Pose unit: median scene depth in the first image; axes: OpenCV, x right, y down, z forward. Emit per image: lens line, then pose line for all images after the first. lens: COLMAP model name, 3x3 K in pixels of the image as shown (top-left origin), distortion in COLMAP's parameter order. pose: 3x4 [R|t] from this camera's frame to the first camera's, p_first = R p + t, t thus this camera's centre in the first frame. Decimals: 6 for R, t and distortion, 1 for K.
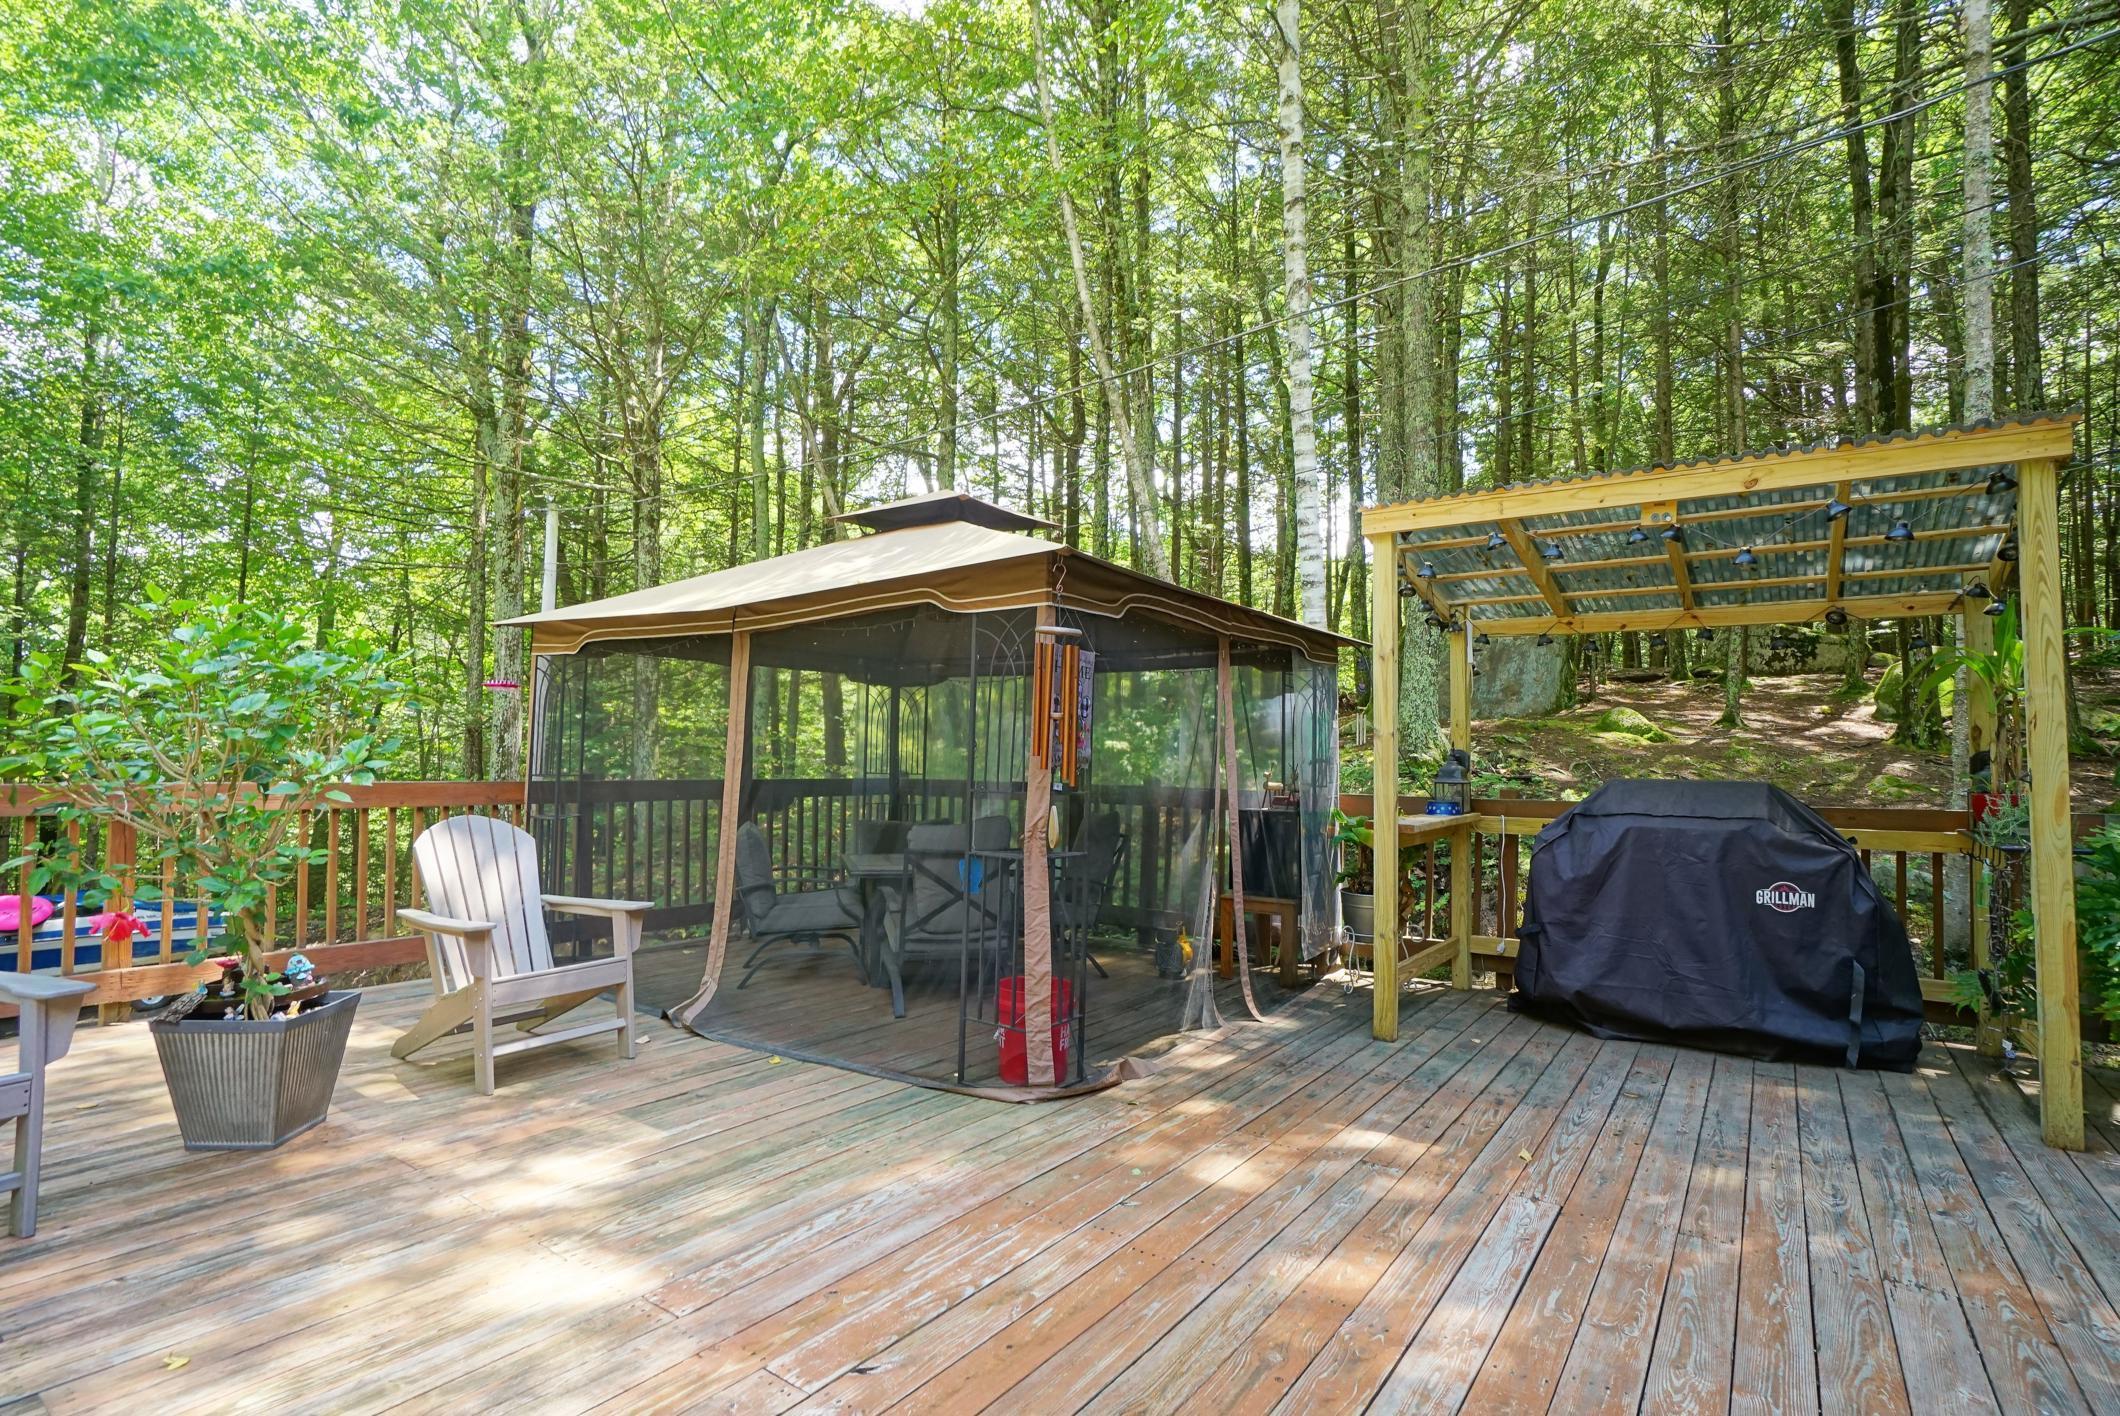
lens RADIAL K [[1039.0, 0, 1040.3], [0, 1039.0, 718.6], [0, 0, 1]] dist [-0.066300, 0.024581]
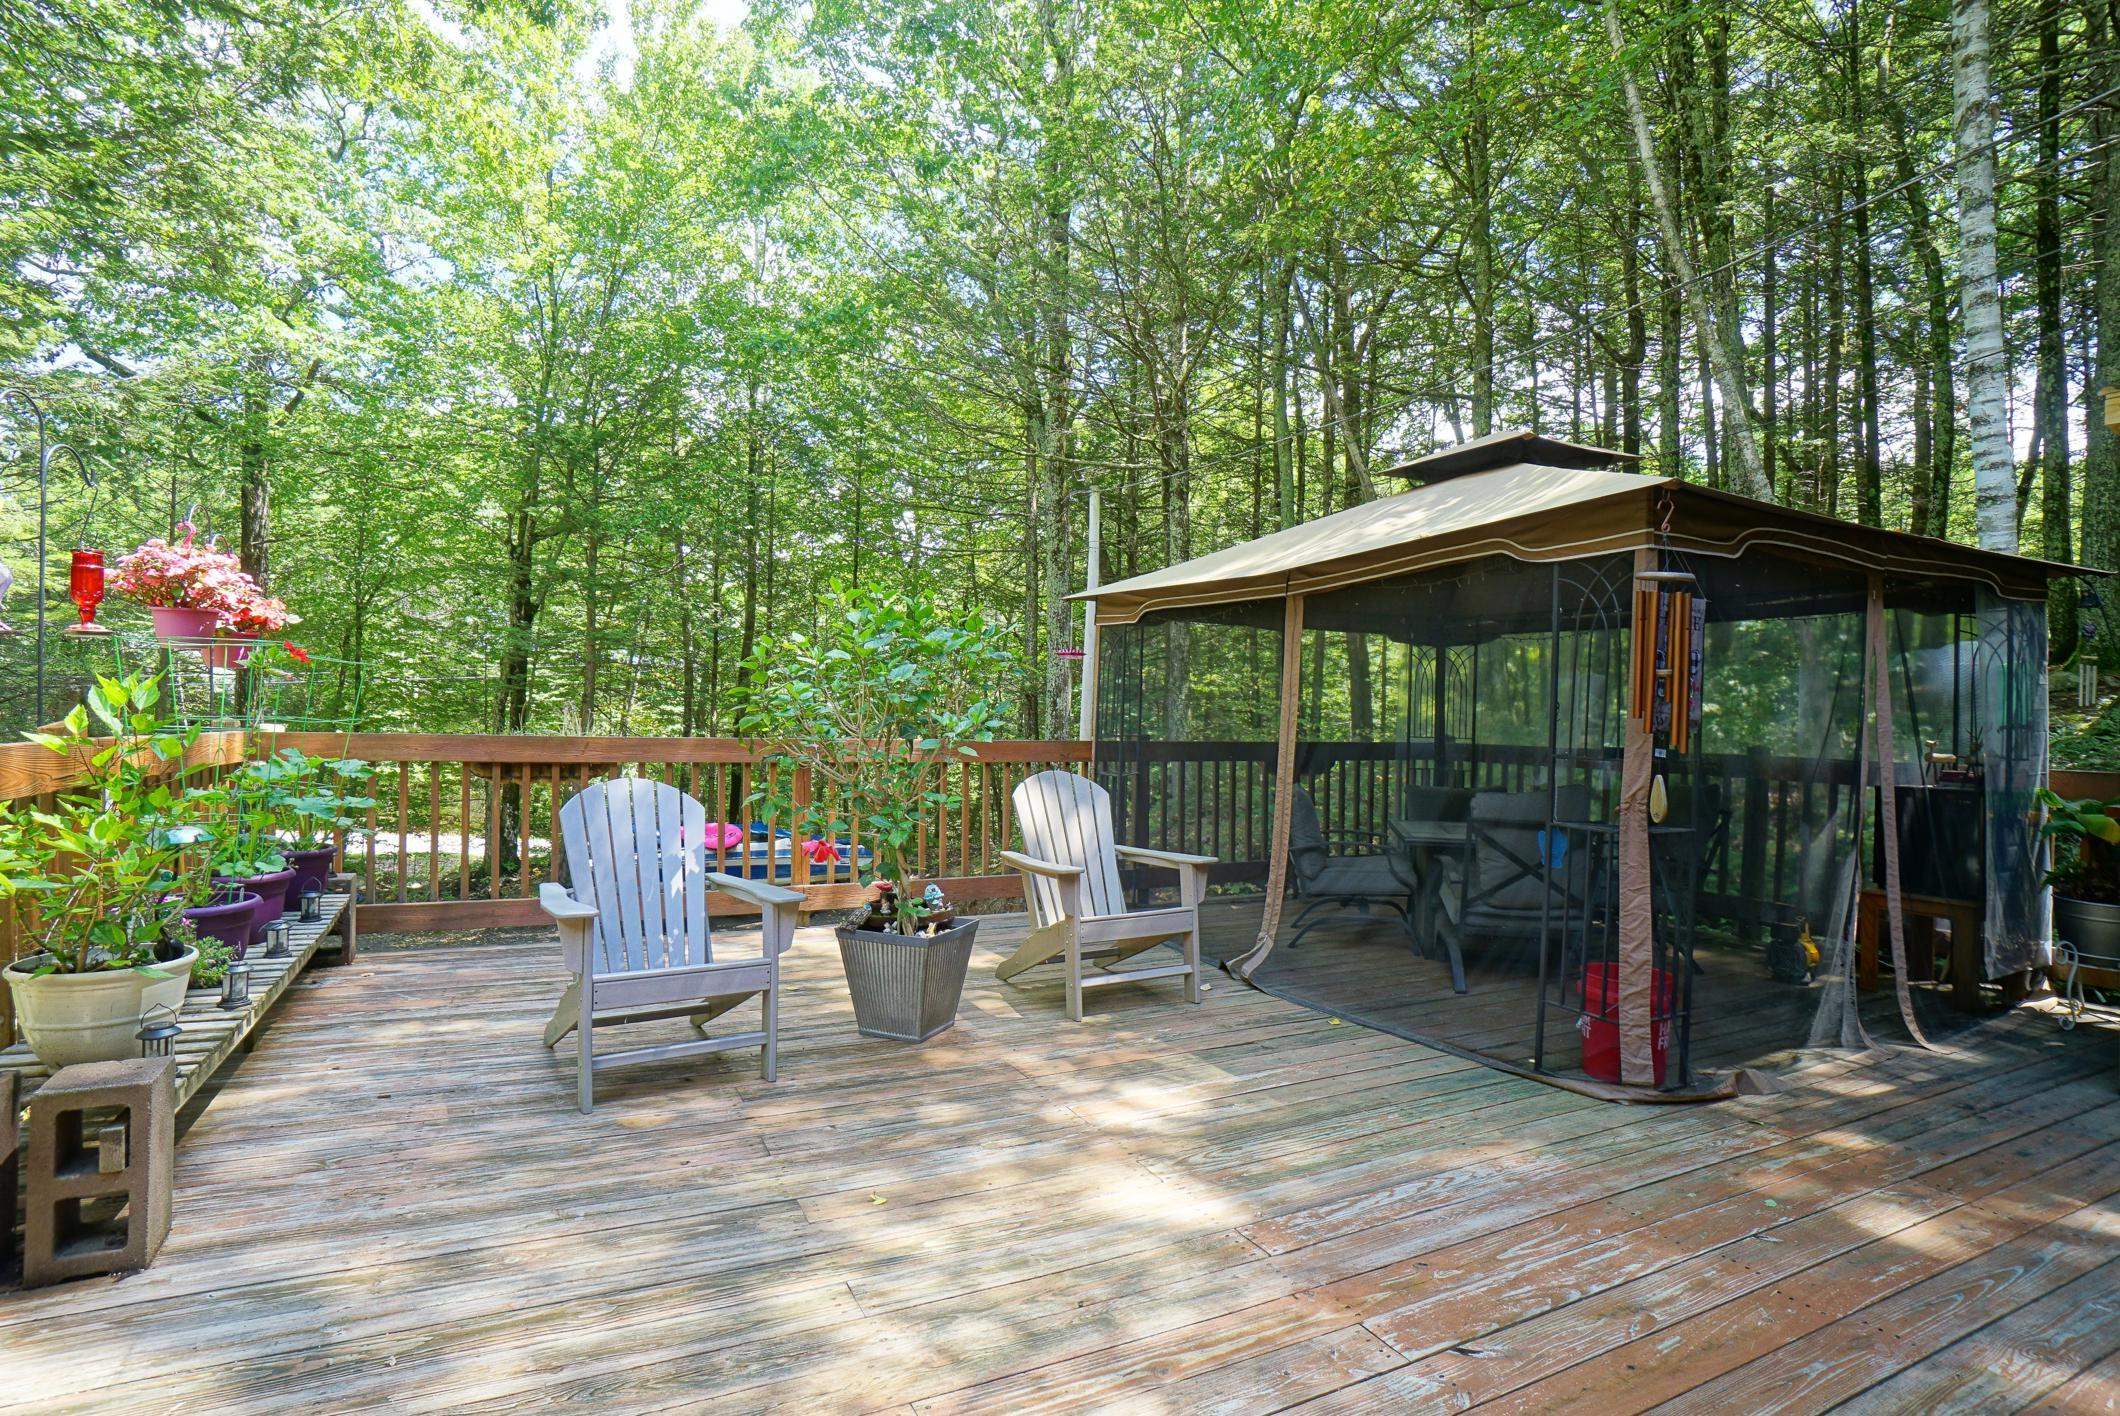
lens RADIAL K [[1039.0, 0, 1040.3], [0, 1039.0, 718.6], [0, 0, 1]] dist [-0.066300, 0.024581]
pose [[0.882913, 0.003844, -0.469520, -0.029428], [0.012813, 0.999397, 0.032276, 0.000769], [0.469361, -0.034513, 0.882331, -0.007159]]
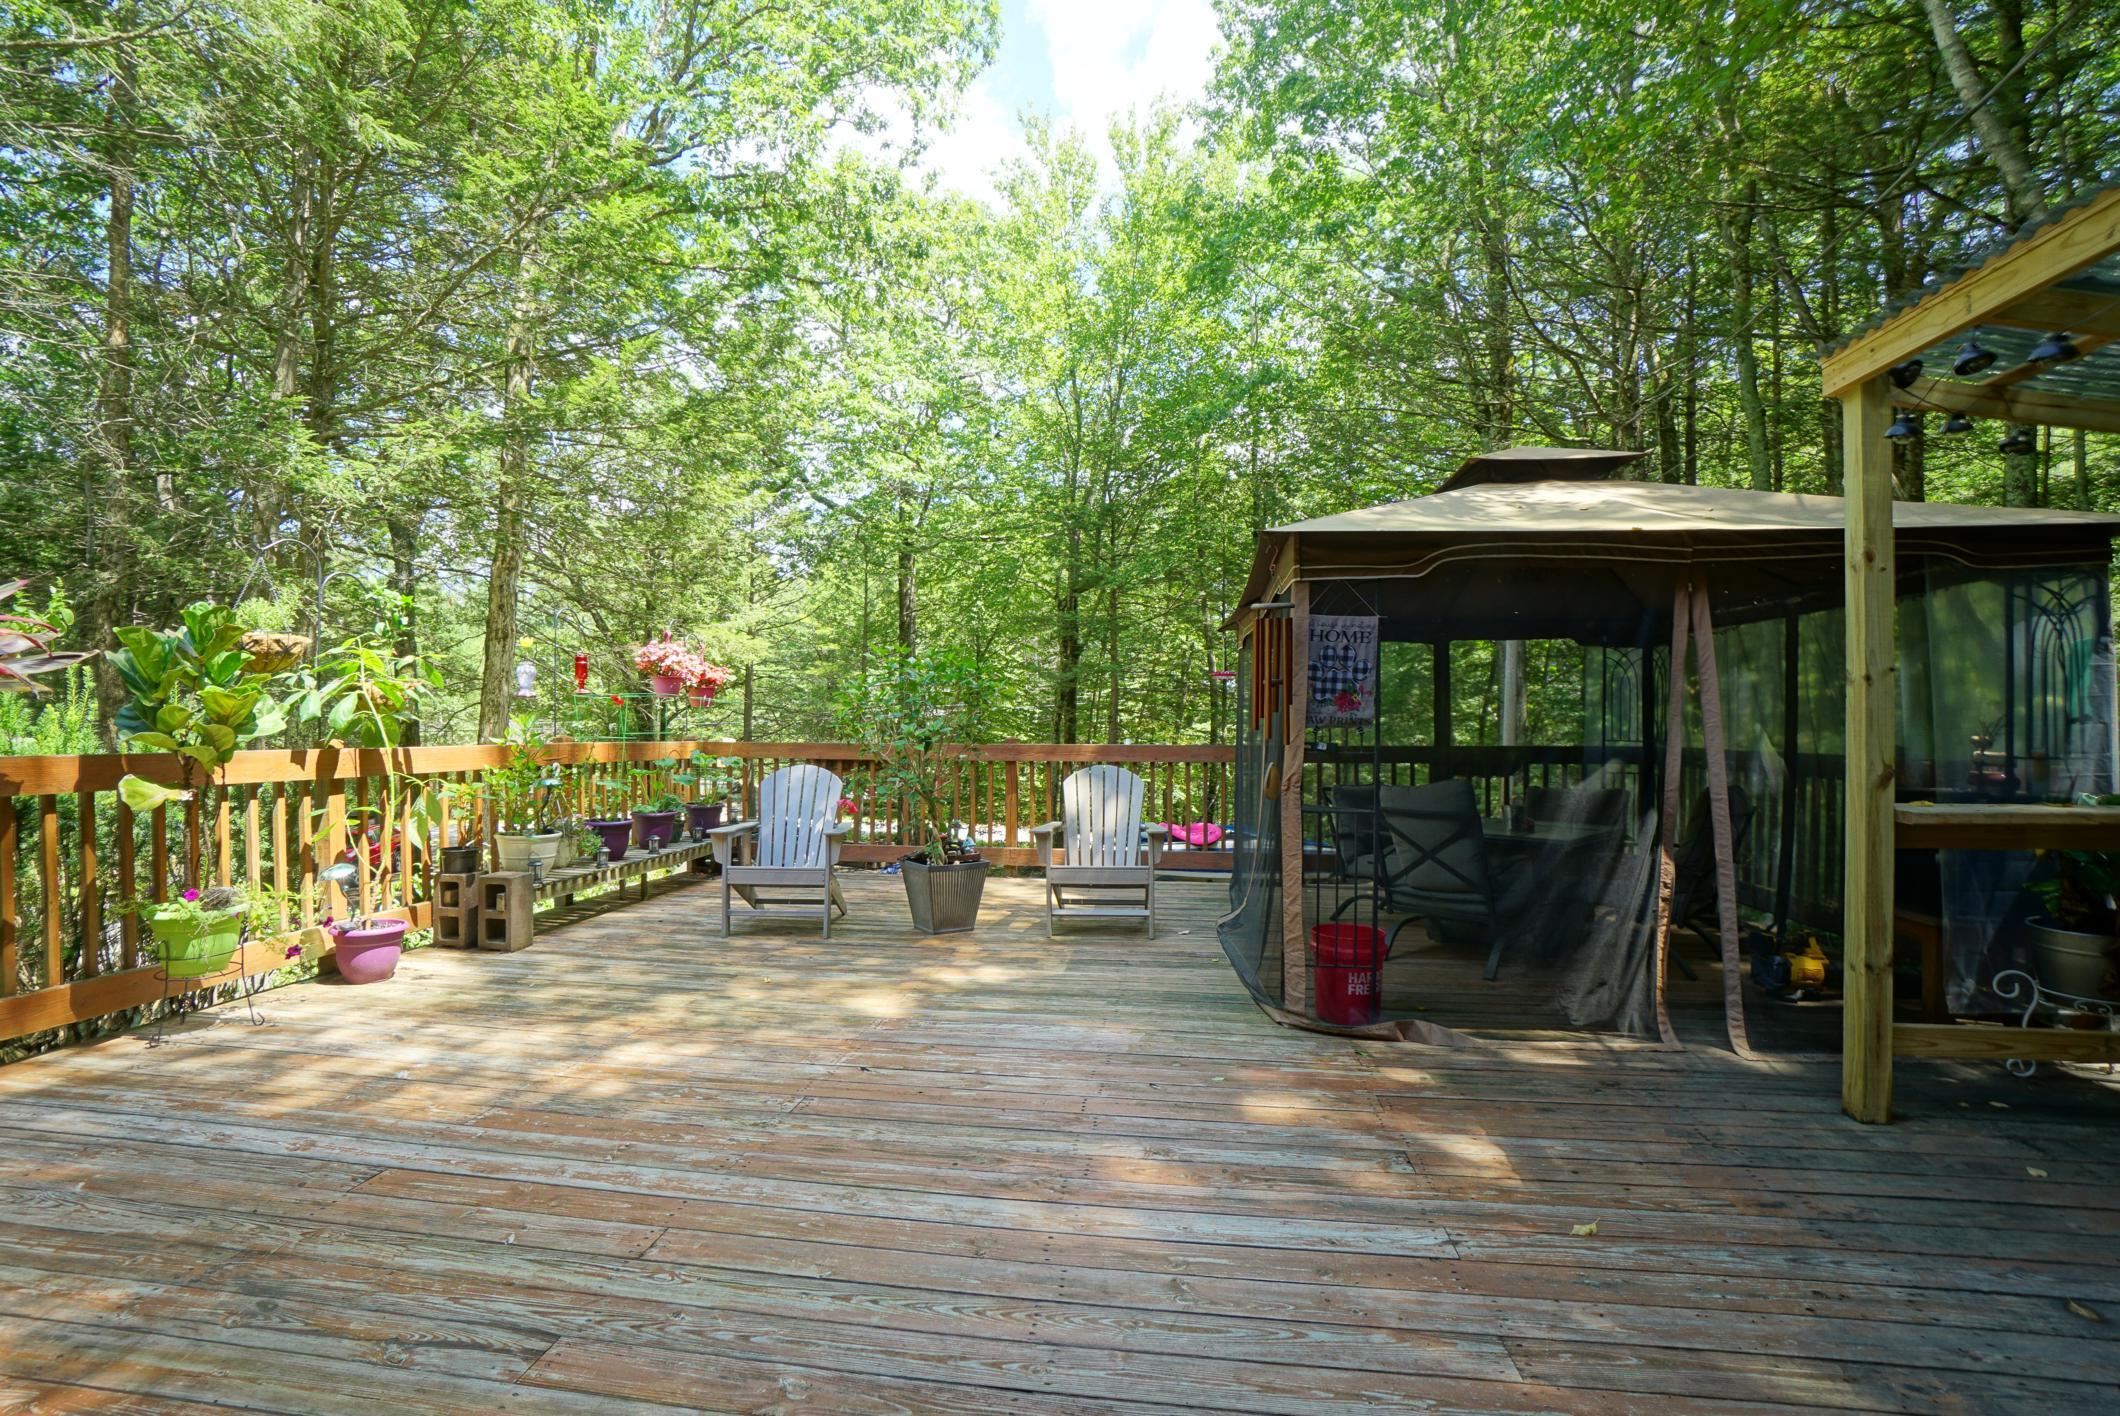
lens RADIAL K [[1009.3, 0, 1060.0], [0, 1009.3, 708.0], [0, 0, 1]] dist [-0.055087, 0.022168]
pose [[0.464532, -0.028786, -0.885088, 0.547530], [0.042468, 0.999046, -0.010203, 0.017059], [0.884537, -0.032848, 0.465311, 0.182308]]
